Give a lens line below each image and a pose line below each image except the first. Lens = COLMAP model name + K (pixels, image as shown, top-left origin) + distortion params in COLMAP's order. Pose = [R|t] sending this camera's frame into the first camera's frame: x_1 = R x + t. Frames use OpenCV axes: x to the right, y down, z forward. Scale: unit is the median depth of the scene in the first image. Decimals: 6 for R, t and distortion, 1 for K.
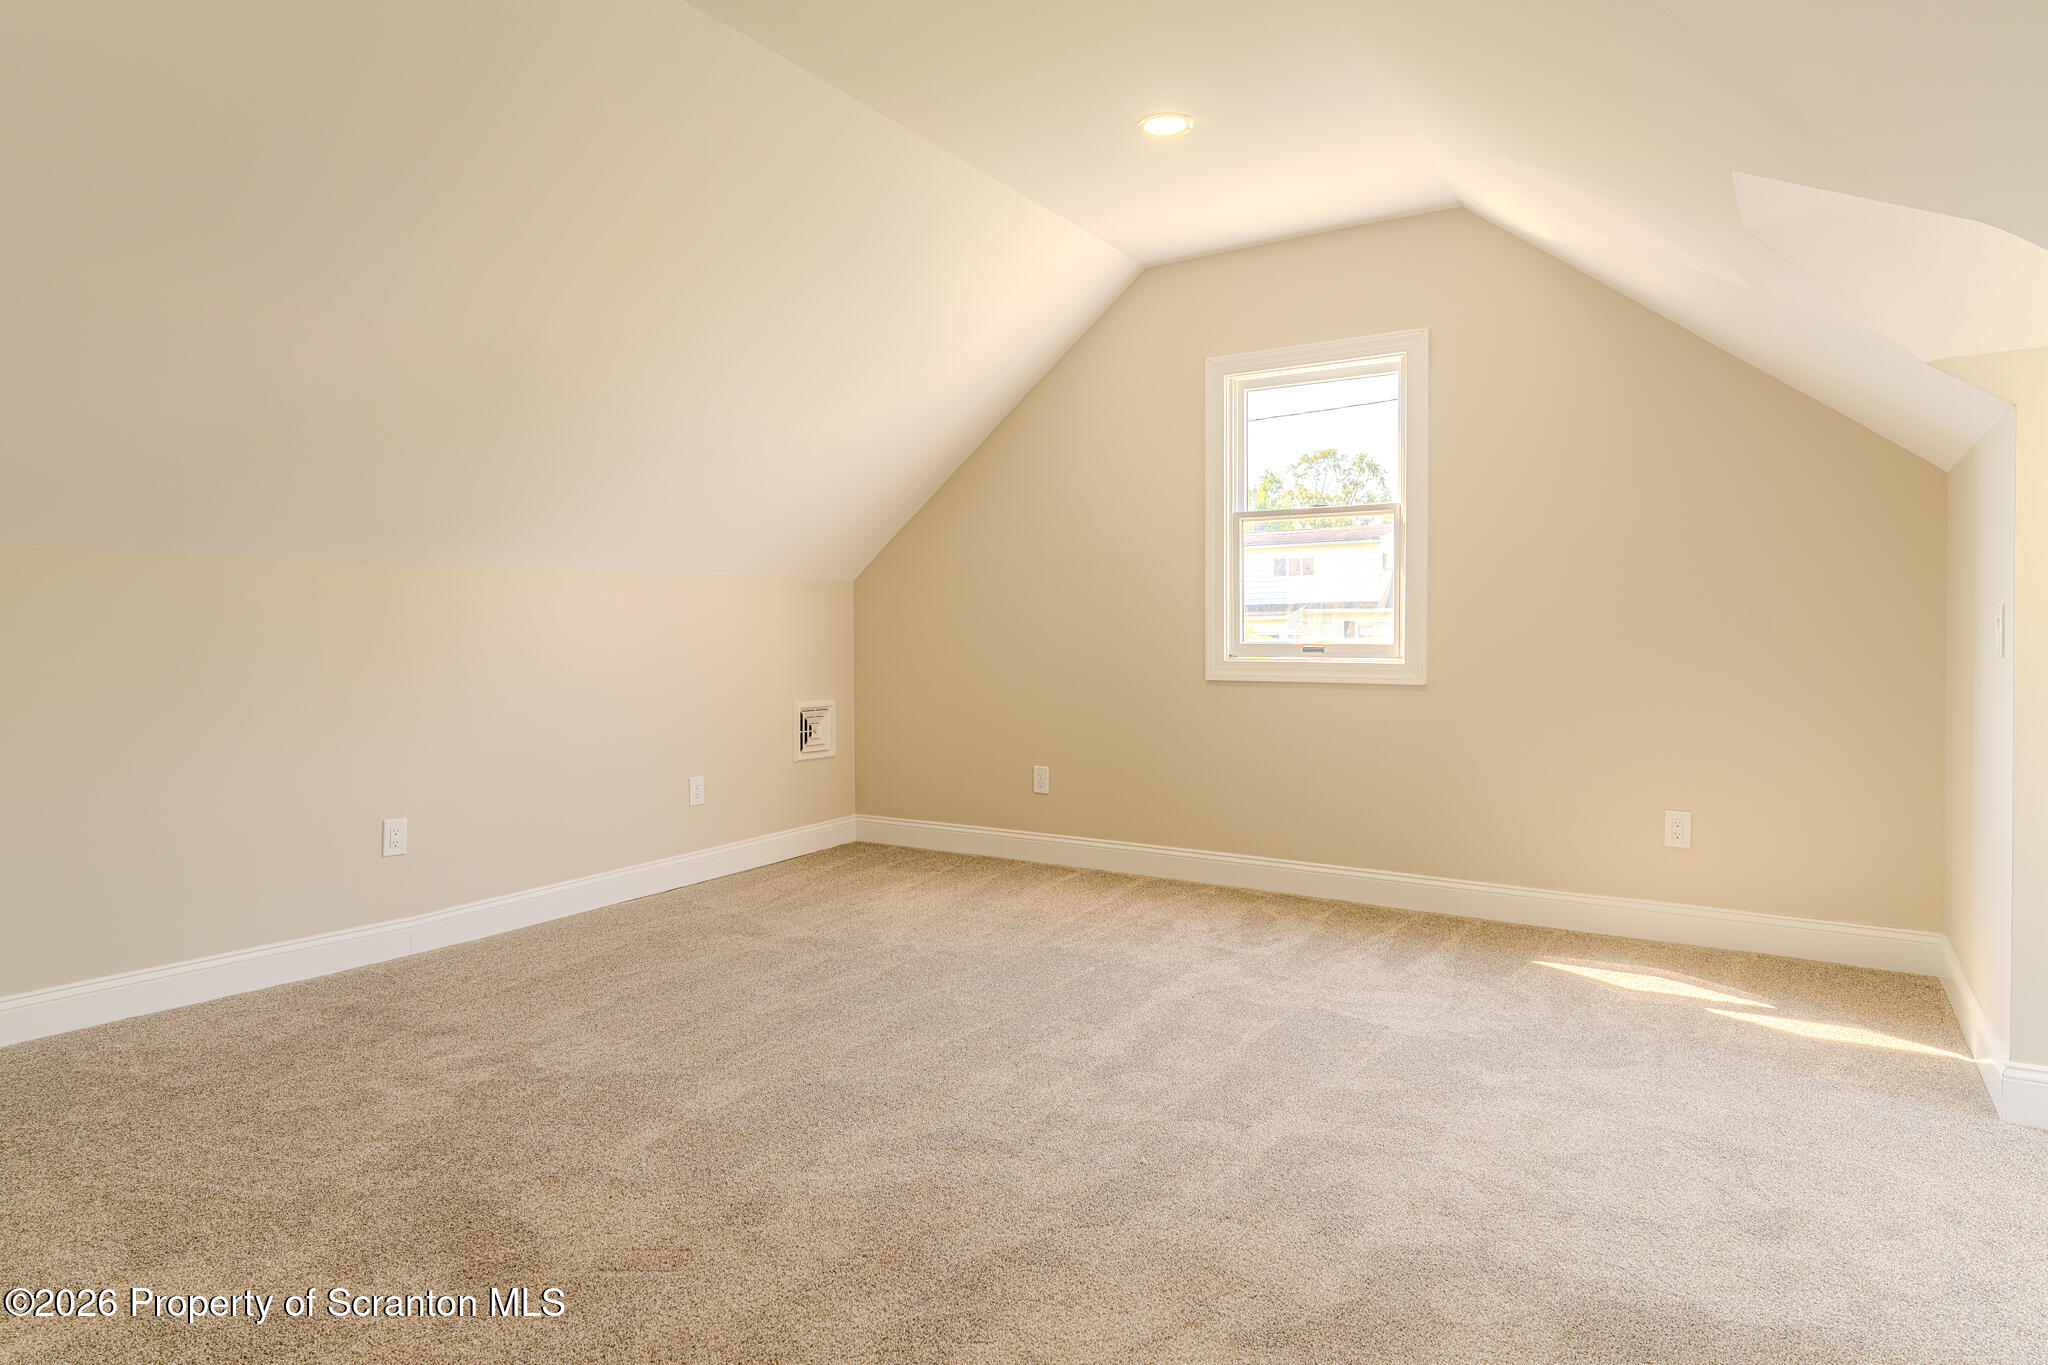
lens RADIAL K [[1181.0, 0, 1062.4], [0, 1181.0, 644.8], [0, 0, 1]] dist [-0.003415, 0.002031]
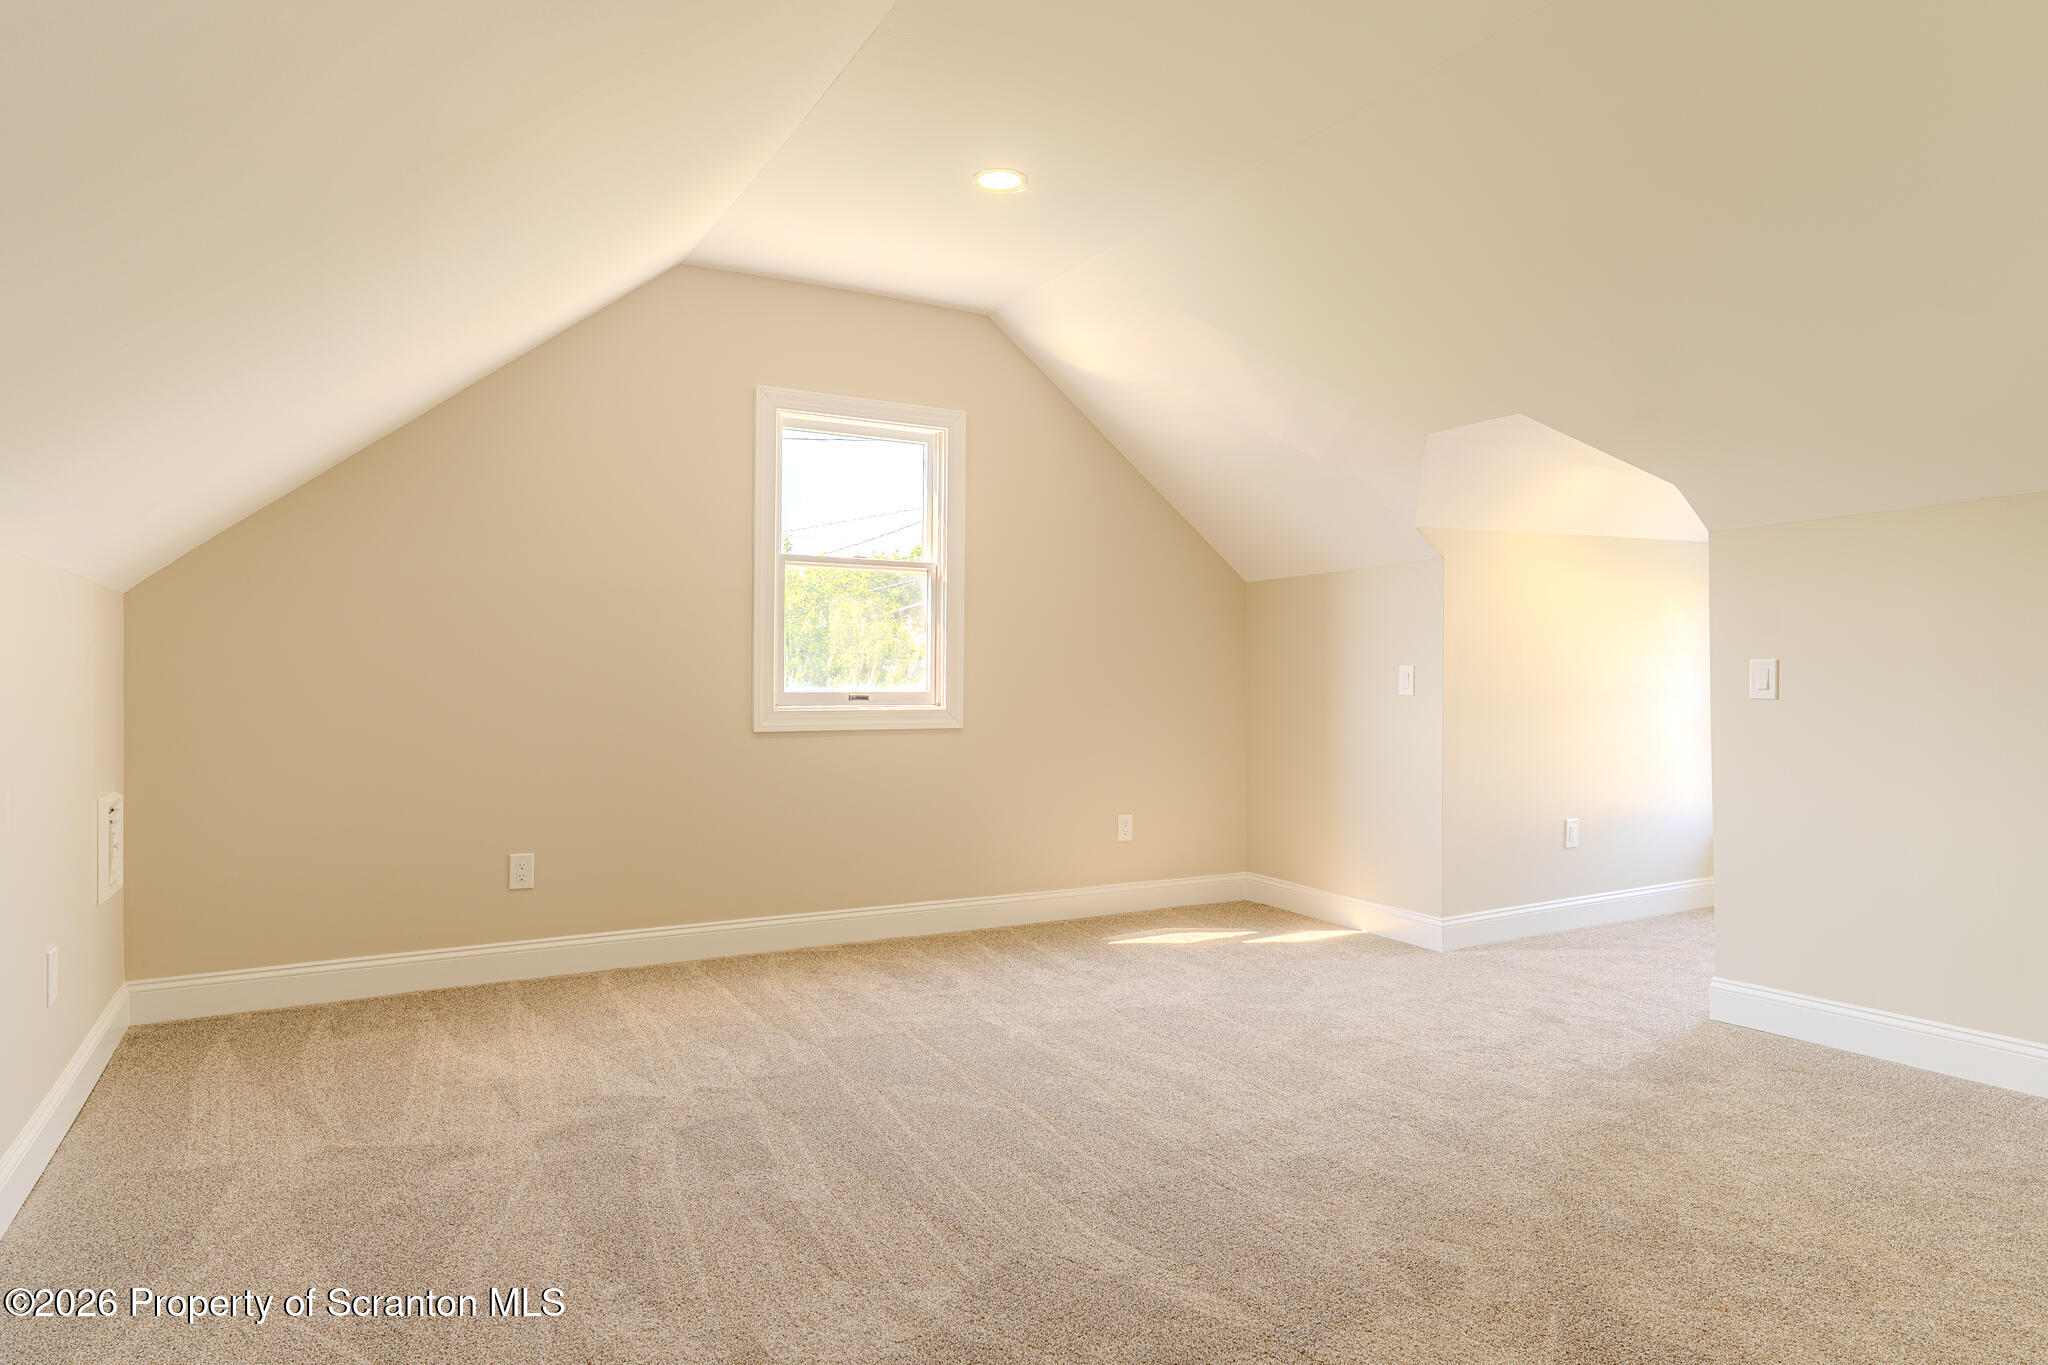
lens RADIAL K [[1181.0, 0, 1026.0], [0, 1181.0, 680.4], [0, 0, 1]] dist [-0.003415, 0.002031]
pose [[0.467991, 0.002924, 0.883729, -0.652266], [0.005406, 0.999966, -0.006171, -0.004248], [-0.883717, 0.007666, 0.467959, 0.417466]]
